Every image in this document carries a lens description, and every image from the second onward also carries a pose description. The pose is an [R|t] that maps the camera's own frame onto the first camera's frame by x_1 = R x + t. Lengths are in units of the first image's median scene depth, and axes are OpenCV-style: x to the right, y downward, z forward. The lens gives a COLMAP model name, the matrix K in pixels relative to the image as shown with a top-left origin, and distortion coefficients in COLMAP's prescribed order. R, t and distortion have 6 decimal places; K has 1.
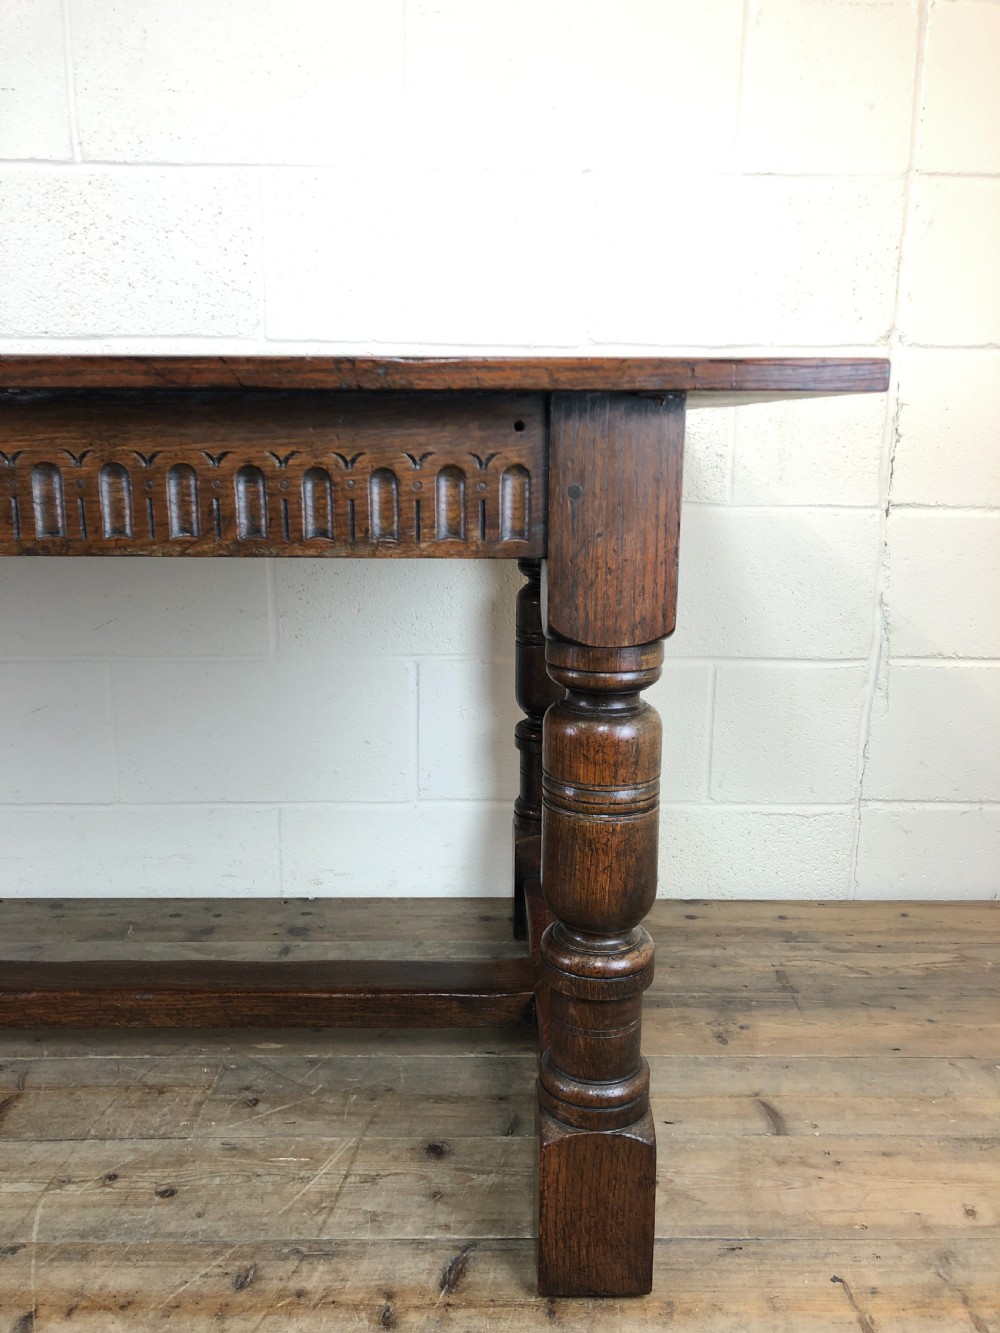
lens RADIAL K [[1097.2, 0, 498.2], [0, 1097.2, 652.8], [0, 0, 1]] dist [0.022484, -0.016207]
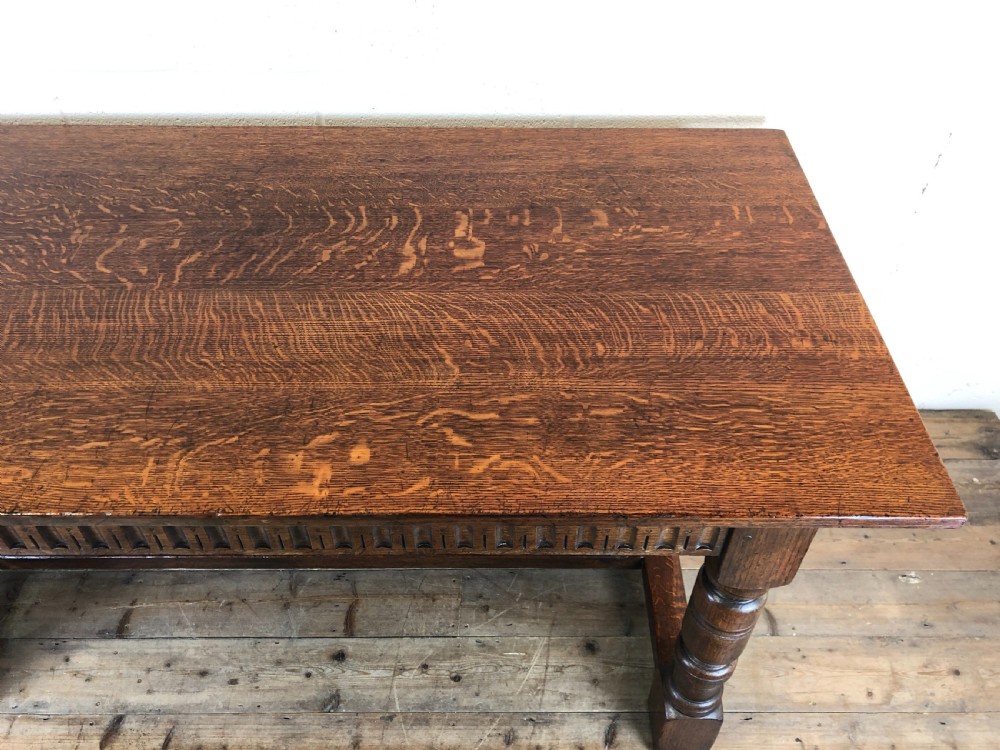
lens RADIAL K [[823.1, 0, 504.0], [0, 823.1, 375.1], [0, 0, 1]] dist [0.022484, -0.016207]
pose [[0.999933, 0.008862, -0.007501, -0.202876], [-0.003152, 0.828998, 0.559243, -0.739988], [0.011174, -0.559182, 0.828970, 0.090332]]
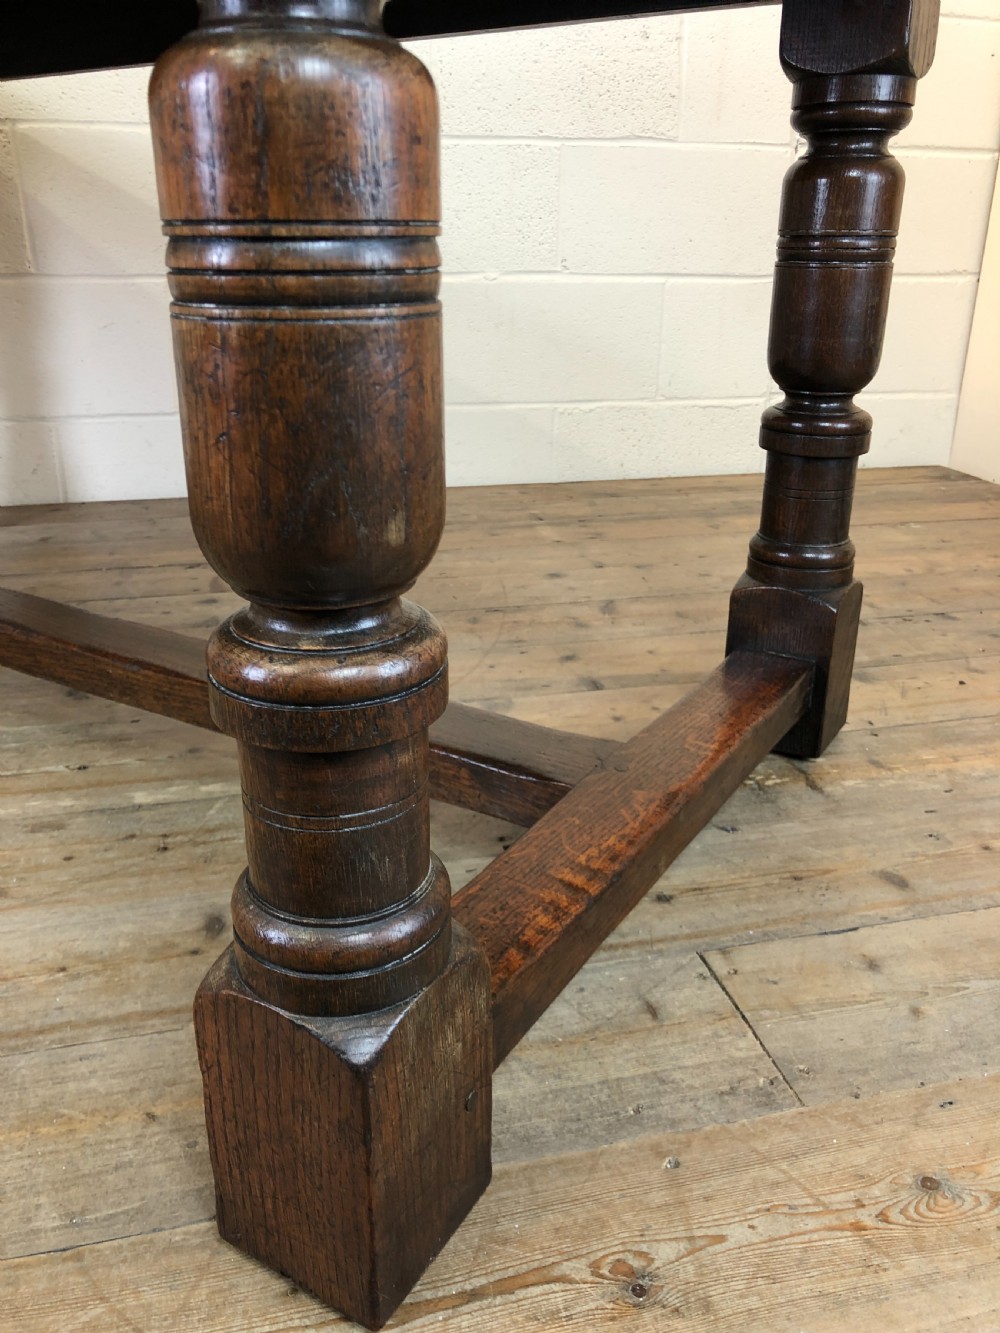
lens RADIAL K [[1097.2, 0, 492.2], [0, 1097.2, 660.7], [0, 0, 1]] dist [0.022484, -0.016207]
pose [[0.975431, -0.081333, 0.204742, -0.438714], [0.046113, 0.984147, 0.171256, 0.324349], [-0.215425, -0.157607, 0.963718, -0.352045]]
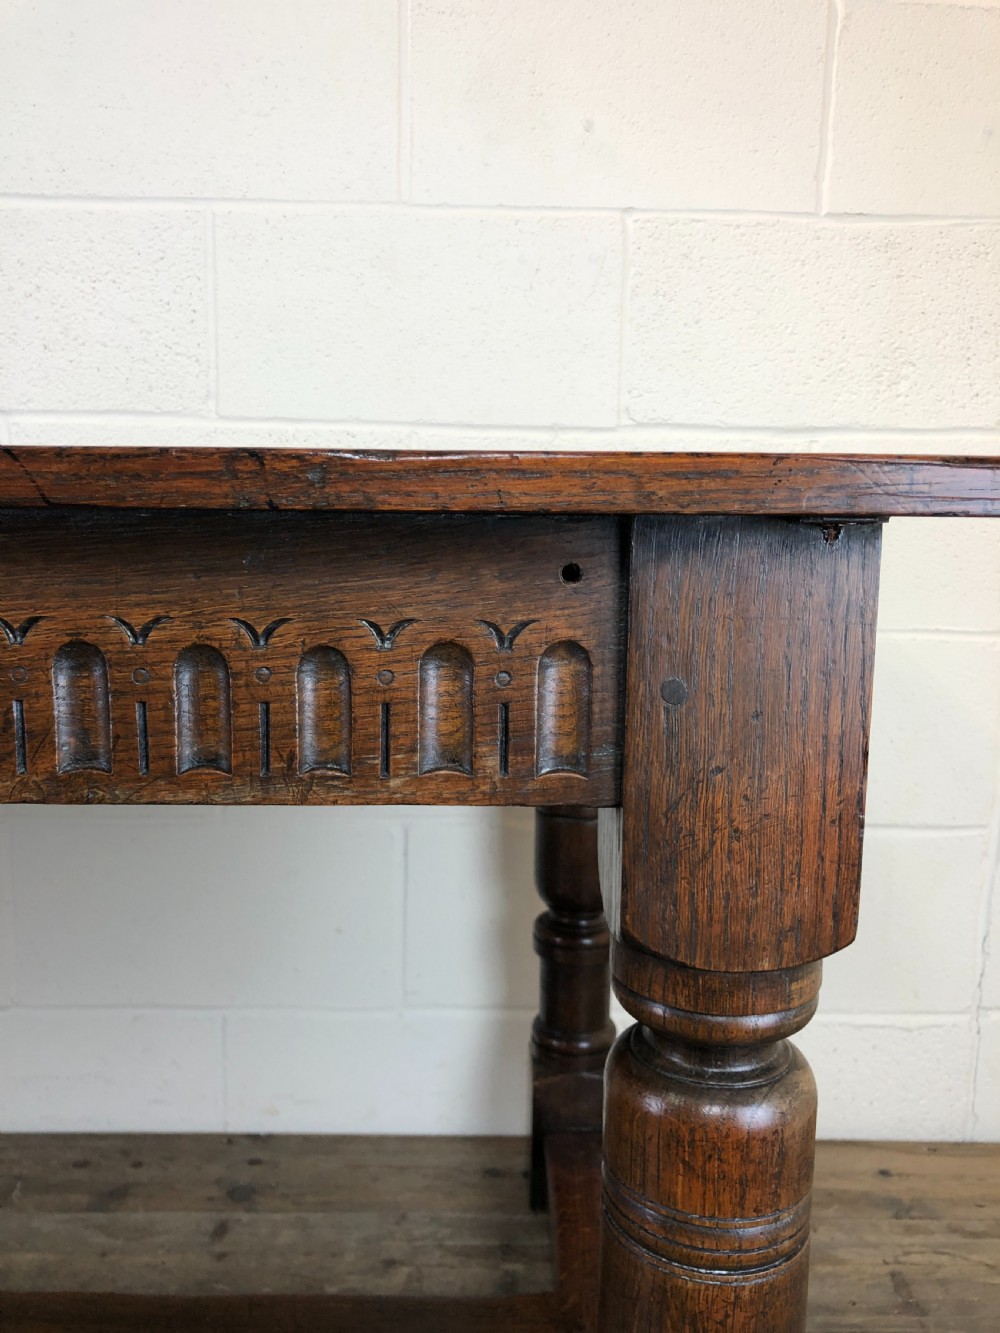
lens RADIAL K [[1097.2, 0, 498.6], [0, 1097.2, 648.5], [0, 0, 1]] dist [0.022484, -0.016207]
pose [[0.999970, 0.007418, -0.002315, -0.011684], [-0.007565, 0.997393, -0.071767, -0.093793], [0.001777, 0.071783, 0.997419, 0.331055]]
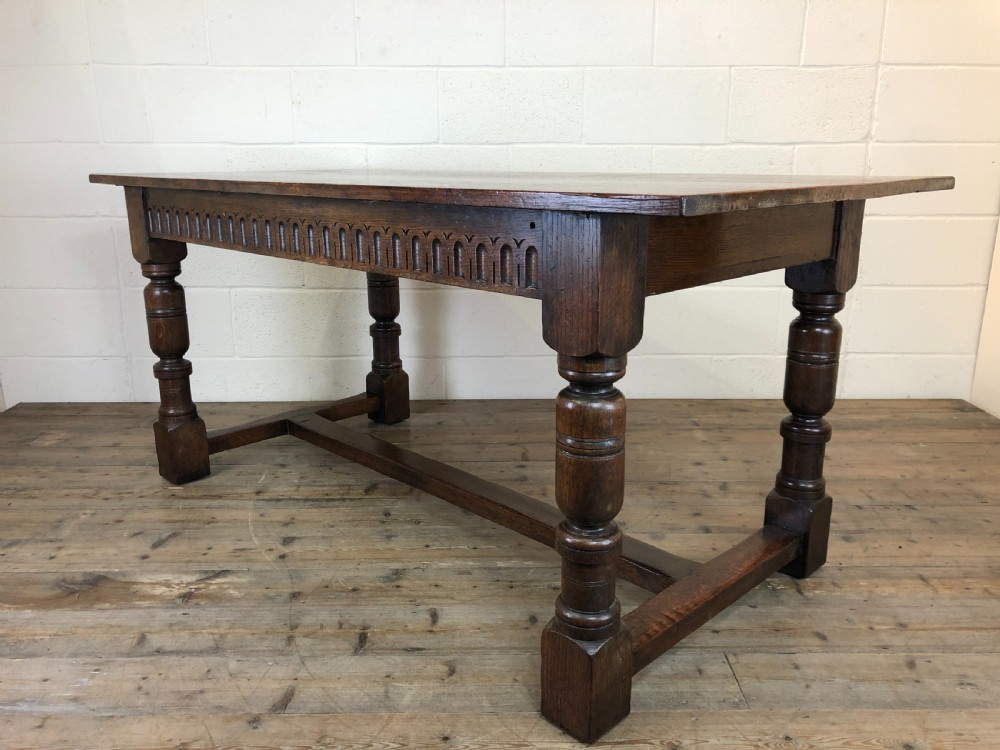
lens RADIAL K [[823.1, 0, 504.4], [0, 823.1, 372.3], [0, 0, 1]] dist [0.022484, -0.016207]
pose [[0.999873, -0.007524, -0.014055, -0.506541], [0.008301, 0.998392, 0.056072, 0.119459], [0.013610, -0.056181, 0.998328, -0.997676]]
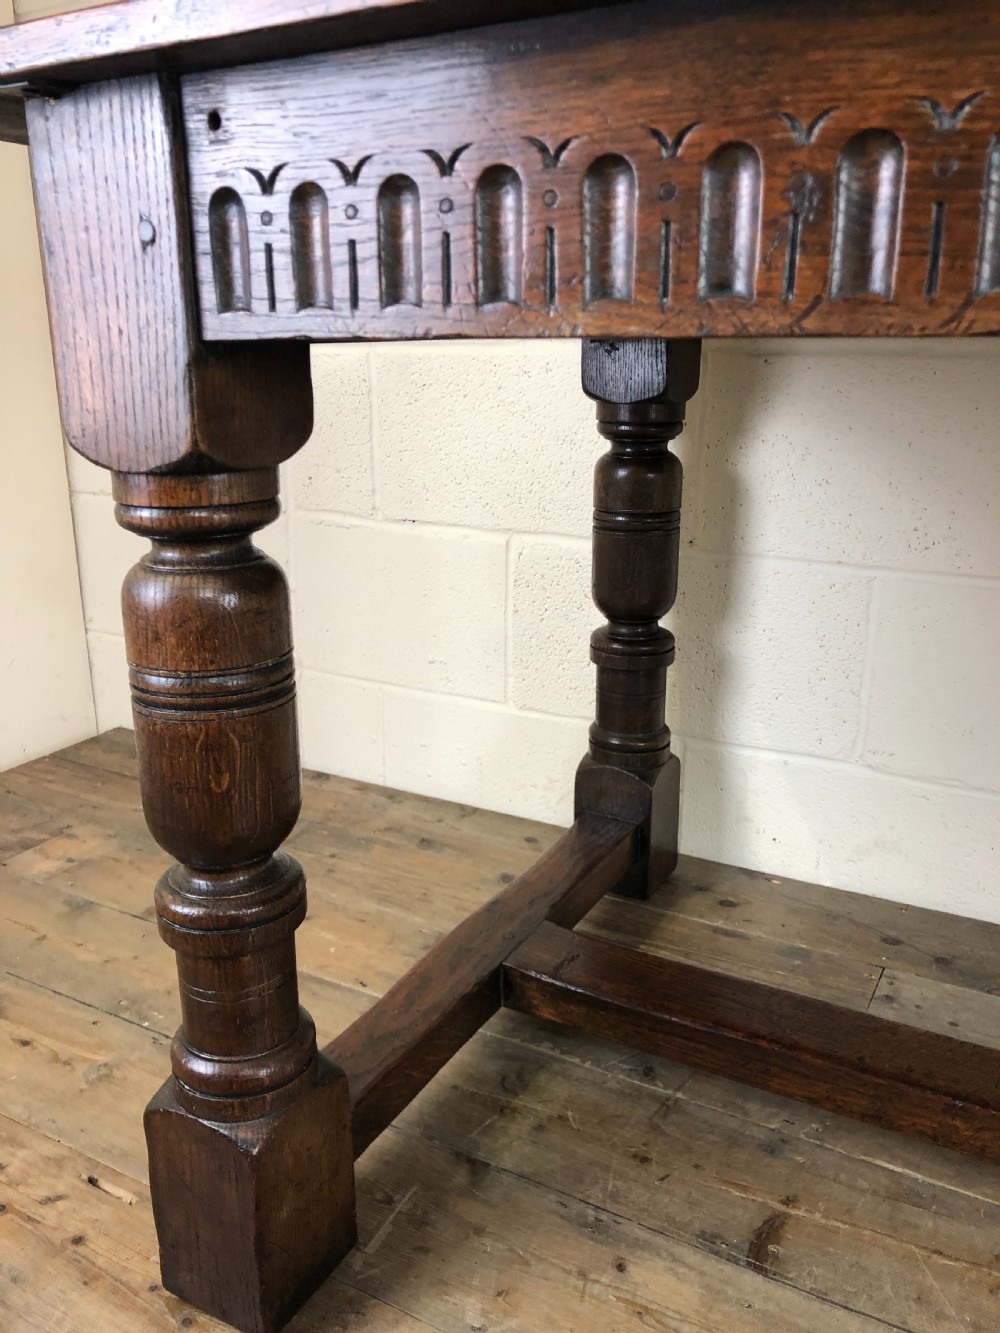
lens RADIAL K [[1097.2, 0, 495.6], [0, 1097.2, 649.9], [0, 0, 1]] dist [0.022484, -0.016207]
pose [[0.865613, 0.125660, -0.484689, -0.736794], [-0.090096, 0.991286, 0.096097, 0.012340], [0.492541, -0.039514, 0.869392, 0.351463]]
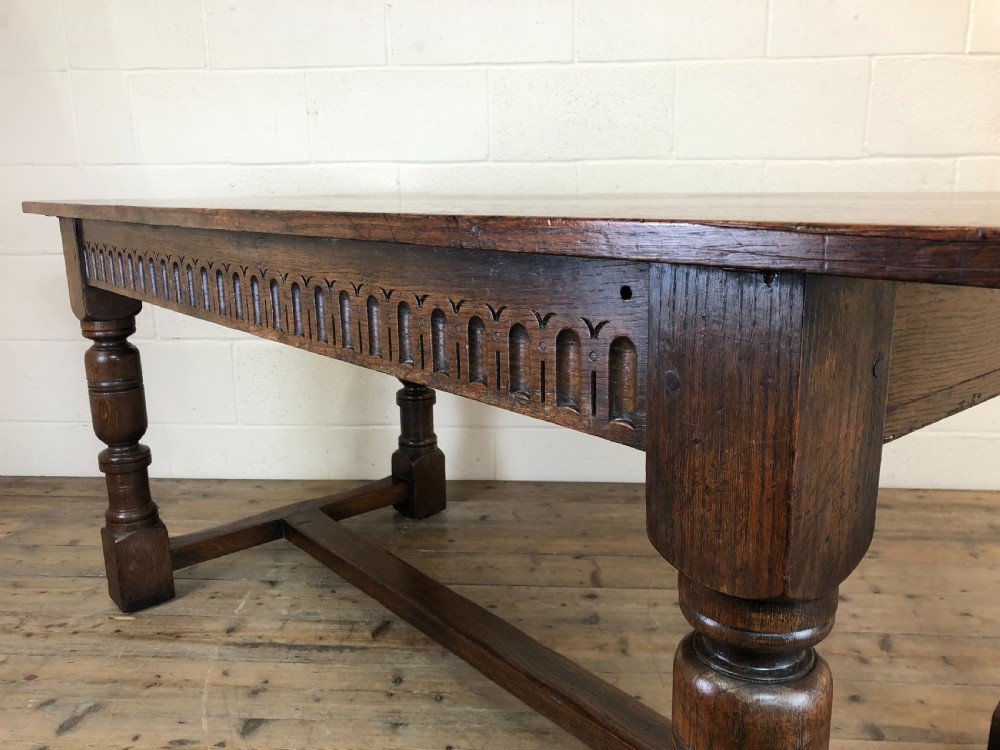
lens RADIAL K [[823.1, 0, 505.6], [0, 823.1, 371.7], [0, 0, 1]] dist [0.022484, -0.016207]
pose [[0.995651, 0.000881, -0.093158, -0.509343], [0.001016, 0.999793, 0.020314, 0.034440], [0.093157, -0.020321, 0.995444, -0.467160]]
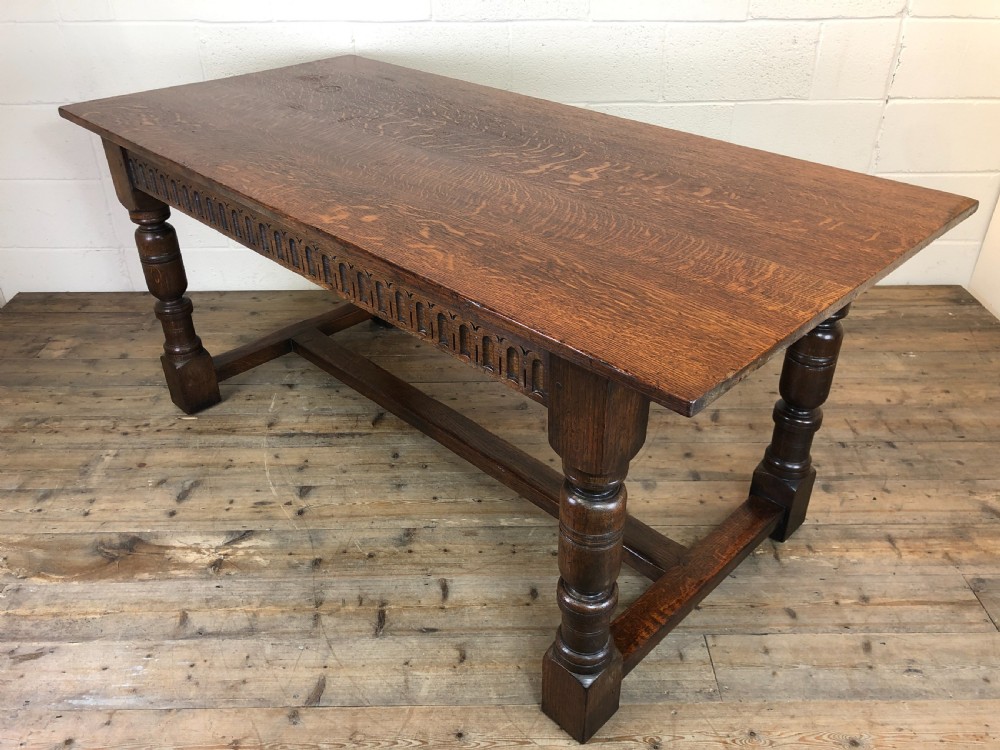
lens RADIAL K [[823.1, 0, 504.2], [0, 823.1, 370.4], [0, 0, 1]] dist [0.022484, -0.016207]
pose [[0.999927, -0.006476, -0.010231, -0.517736], [0.009634, 0.937317, 0.348345, -0.304378], [0.007334, -0.348418, 0.937311, -0.933711]]
